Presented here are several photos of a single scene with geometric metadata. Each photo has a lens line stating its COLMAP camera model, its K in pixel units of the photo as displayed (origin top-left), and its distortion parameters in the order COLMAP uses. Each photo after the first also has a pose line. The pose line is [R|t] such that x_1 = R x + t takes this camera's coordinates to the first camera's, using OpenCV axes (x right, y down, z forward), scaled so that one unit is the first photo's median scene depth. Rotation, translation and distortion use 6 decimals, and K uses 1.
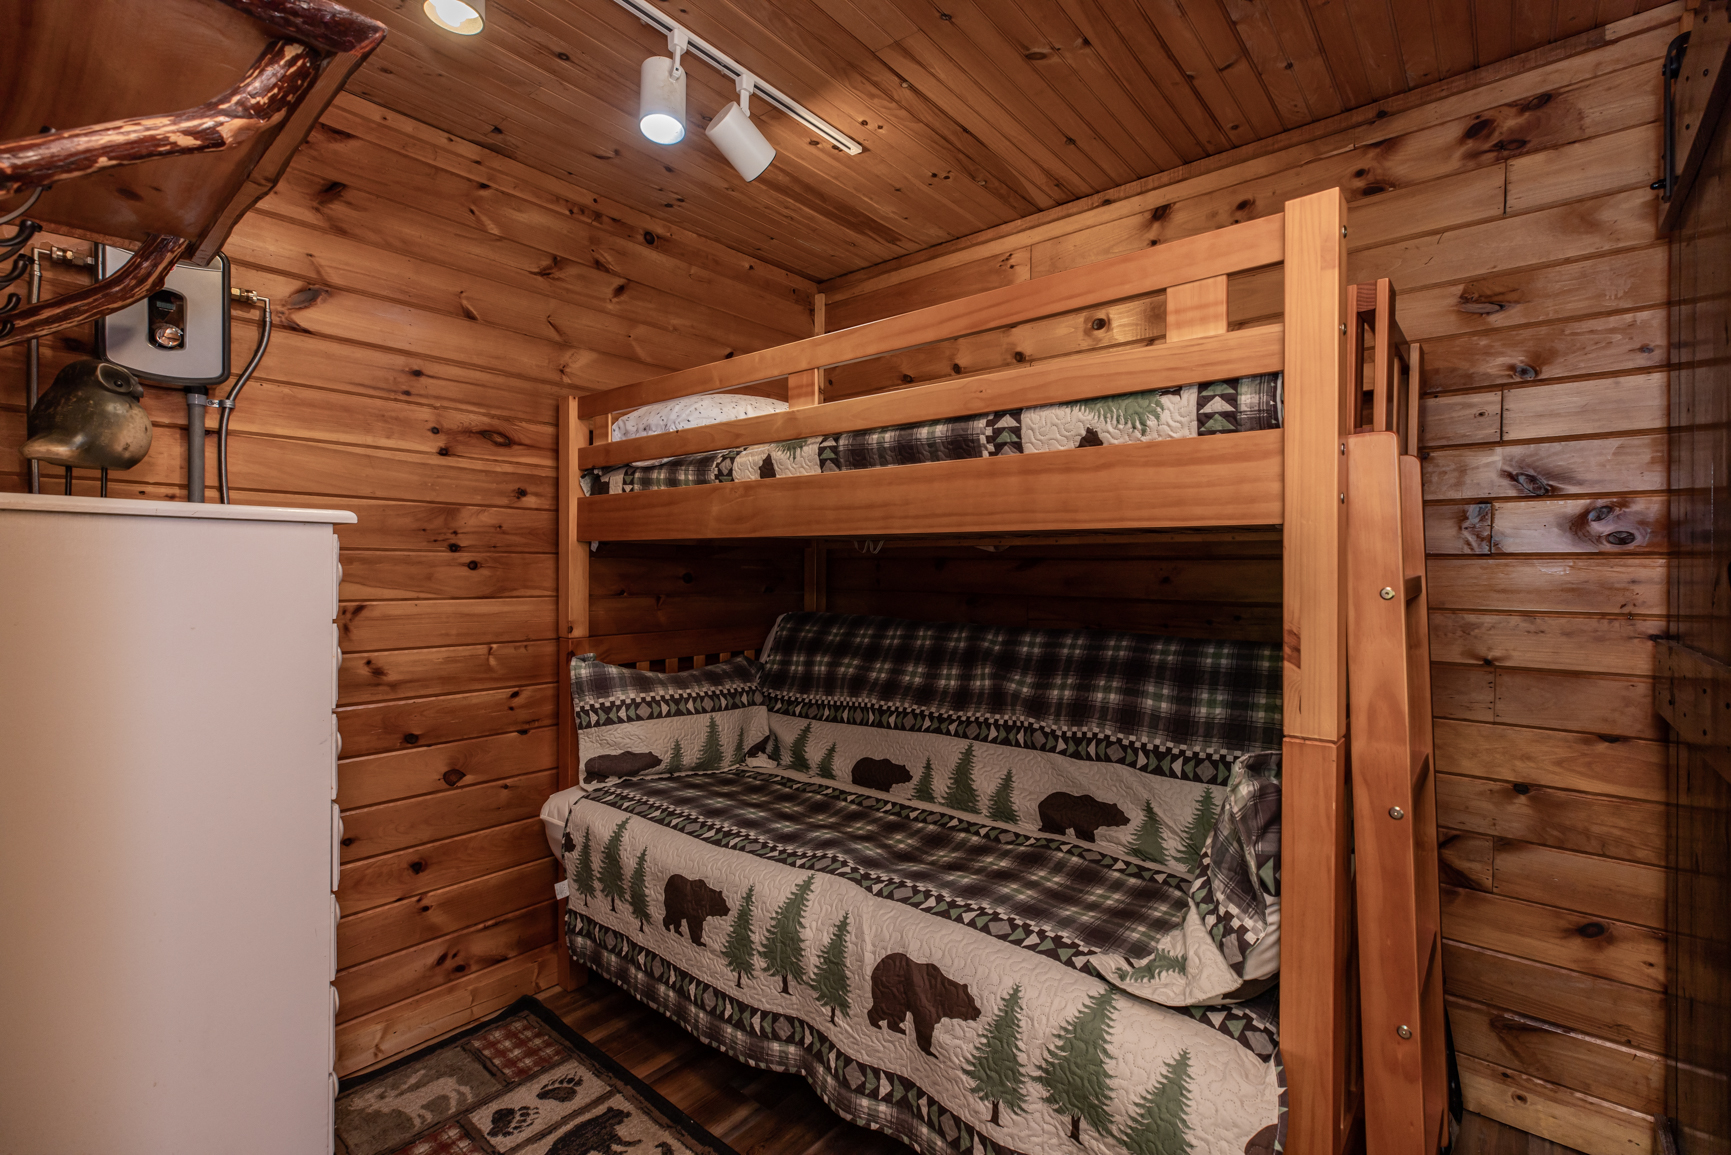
lens RADIAL K [[768.5, 0, 870.7], [0, 768.5, 572.3], [0, 0, 1]] dist [-0.000218, -0.000607]
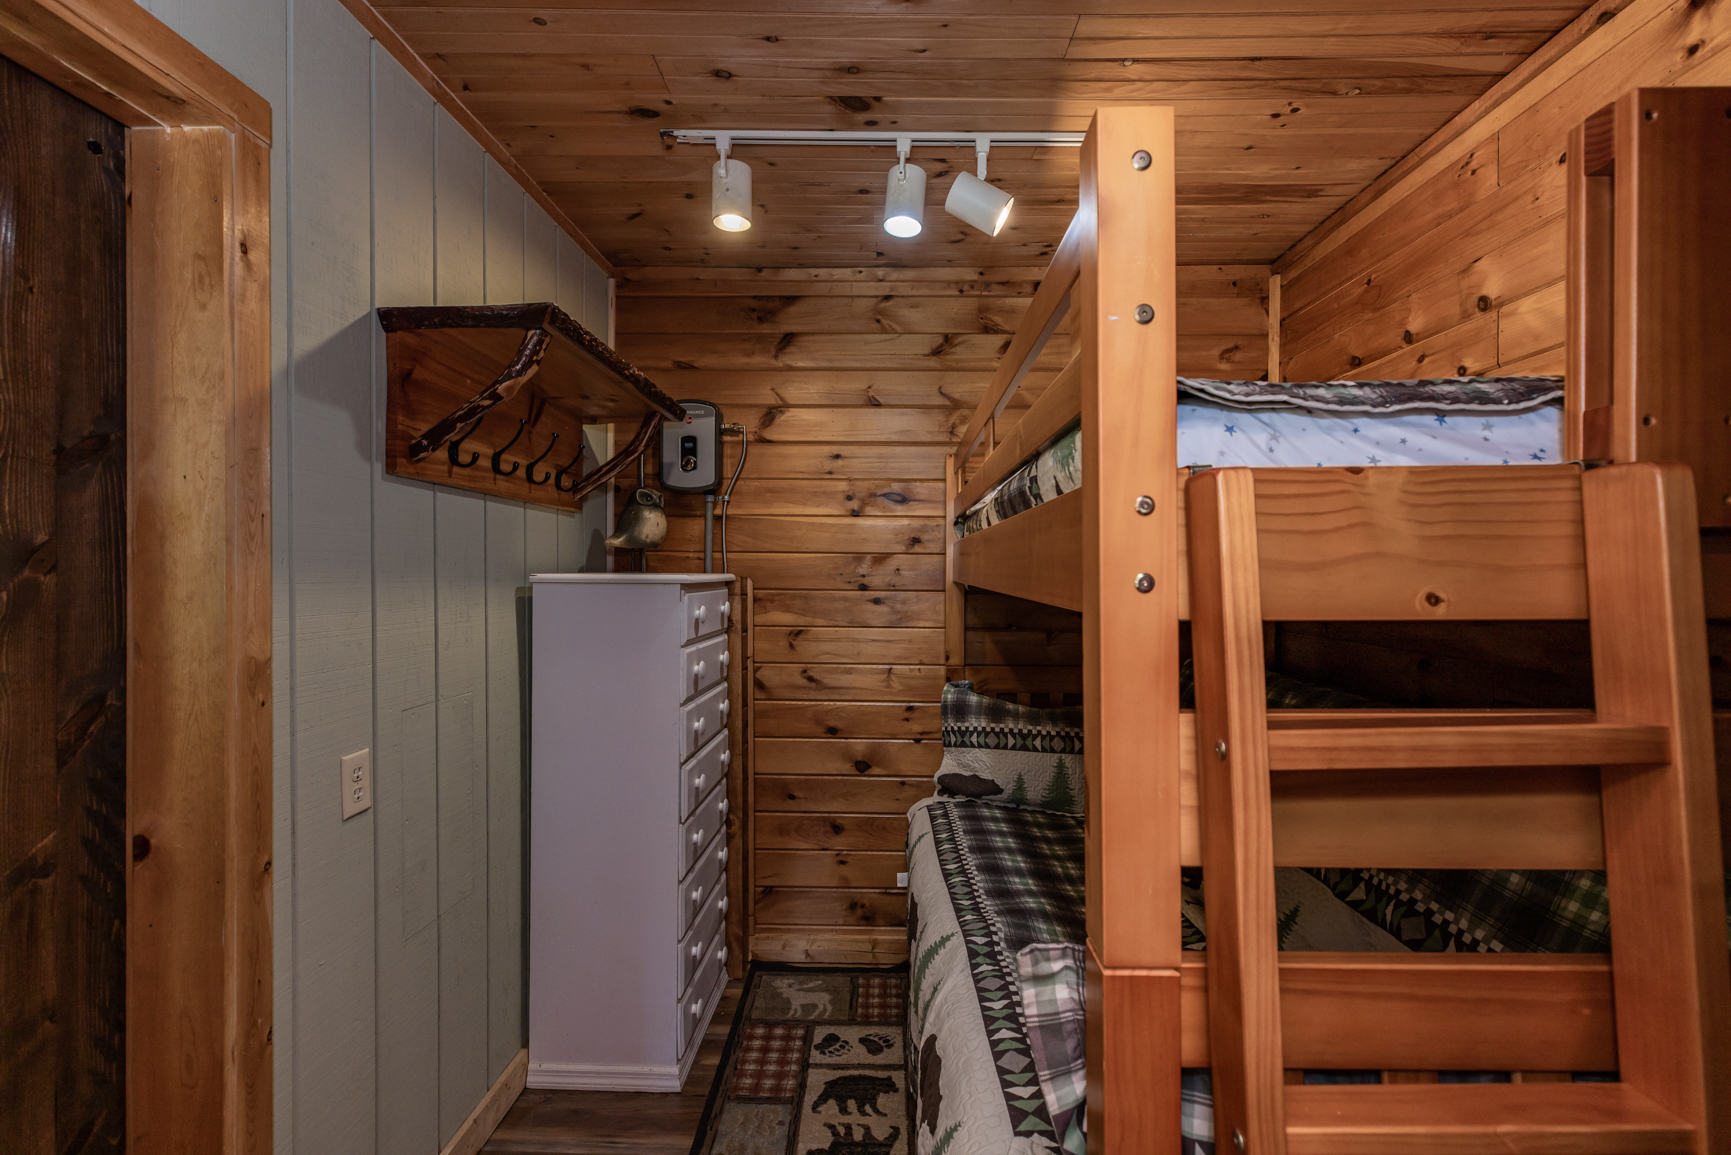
lens RADIAL K [[768.5, 0, 872.9], [0, 768.5, 572.5], [0, 0, 1]] dist [-0.000218, -0.000607]
pose [[0.622476, -0.000282, -0.782639, 0.475513], [-0.006316, 0.999966, -0.005384, -0.050404], [0.782613, 0.008294, 0.622453, 0.215869]]
